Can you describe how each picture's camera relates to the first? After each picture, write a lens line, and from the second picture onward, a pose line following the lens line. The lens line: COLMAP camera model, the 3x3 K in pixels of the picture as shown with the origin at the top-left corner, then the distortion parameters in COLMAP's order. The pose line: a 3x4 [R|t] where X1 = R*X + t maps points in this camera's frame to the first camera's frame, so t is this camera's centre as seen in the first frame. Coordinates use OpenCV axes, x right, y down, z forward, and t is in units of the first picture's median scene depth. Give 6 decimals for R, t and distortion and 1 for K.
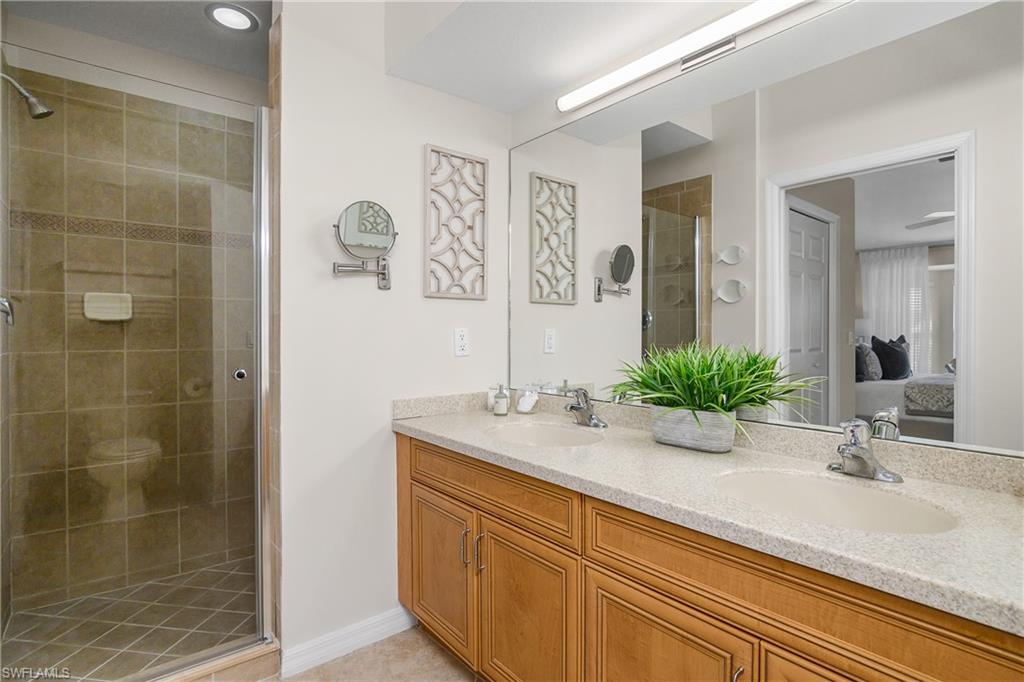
lens RADIAL K [[502.0, 0, 514.7], [0, 502.0, 338.4], [0, 0, 1]] dist [-0.015483, 0.001213]
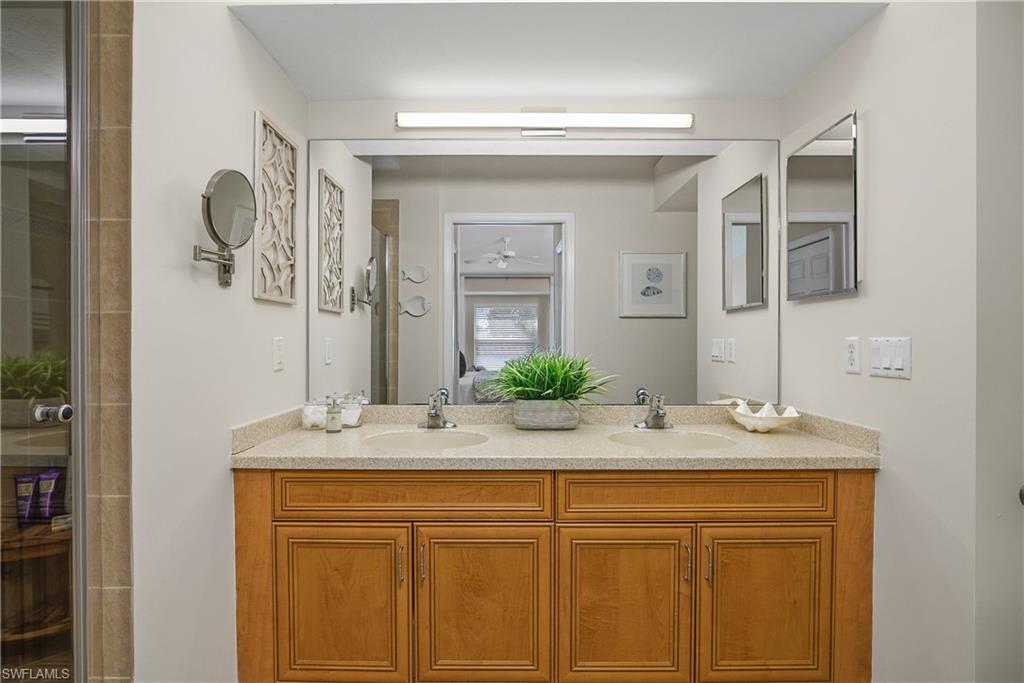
lens RADIAL K [[502.0, 0, 516.1], [0, 502.0, 343.7], [0, 0, 1]] dist [-0.015483, 0.001213]
pose [[0.645884, -0.001720, 0.763434, -0.750710], [0.006729, 0.999971, -0.003439, -0.004612], [-0.763406, 0.007359, 0.645877, 0.222313]]
